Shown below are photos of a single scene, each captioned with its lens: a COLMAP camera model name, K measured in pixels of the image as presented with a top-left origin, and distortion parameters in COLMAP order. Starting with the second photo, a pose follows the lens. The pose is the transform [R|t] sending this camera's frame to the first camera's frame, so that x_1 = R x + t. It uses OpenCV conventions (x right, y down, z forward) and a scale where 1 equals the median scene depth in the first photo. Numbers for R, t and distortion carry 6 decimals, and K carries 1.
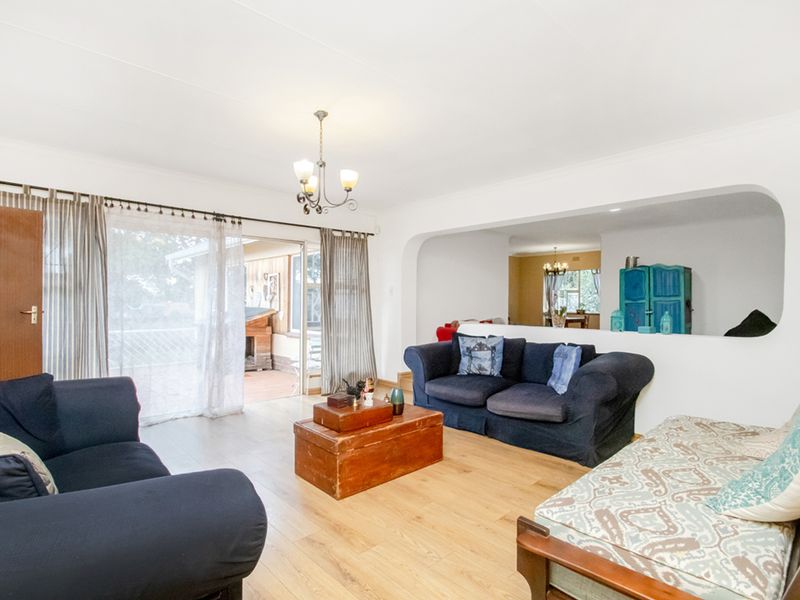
lens RADIAL K [[421.8, 0, 386.8], [0, 421.8, 299.4], [0, 0, 1]] dist [0.002161, 0.000413]
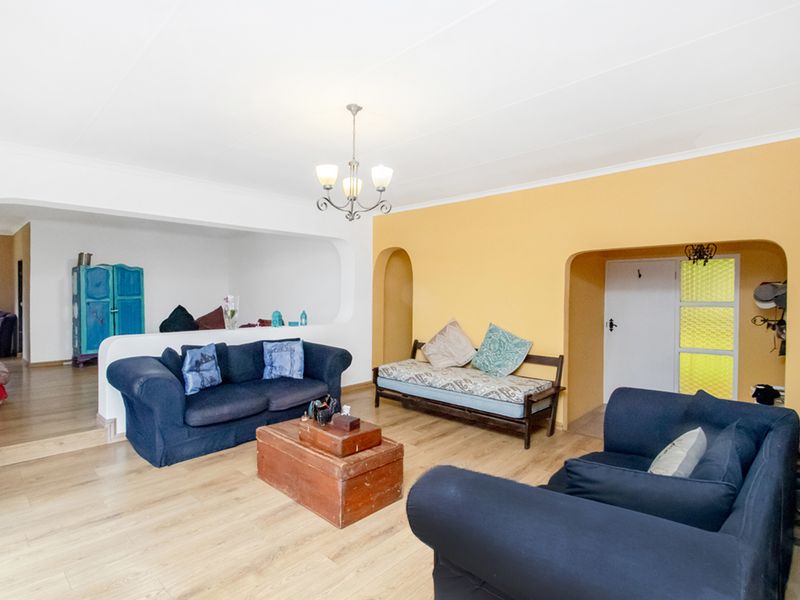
lens RADIAL K [[421.8, 0, 386.8], [0, 421.8, 299.4], [0, 0, 1]] dist [0.002161, 0.000413]
pose [[-0.048661, -0.015929, 0.998688, -0.431531], [-0.010591, 0.999825, 0.015431, -0.019742], [-0.998759, -0.009826, -0.048822, 0.396580]]
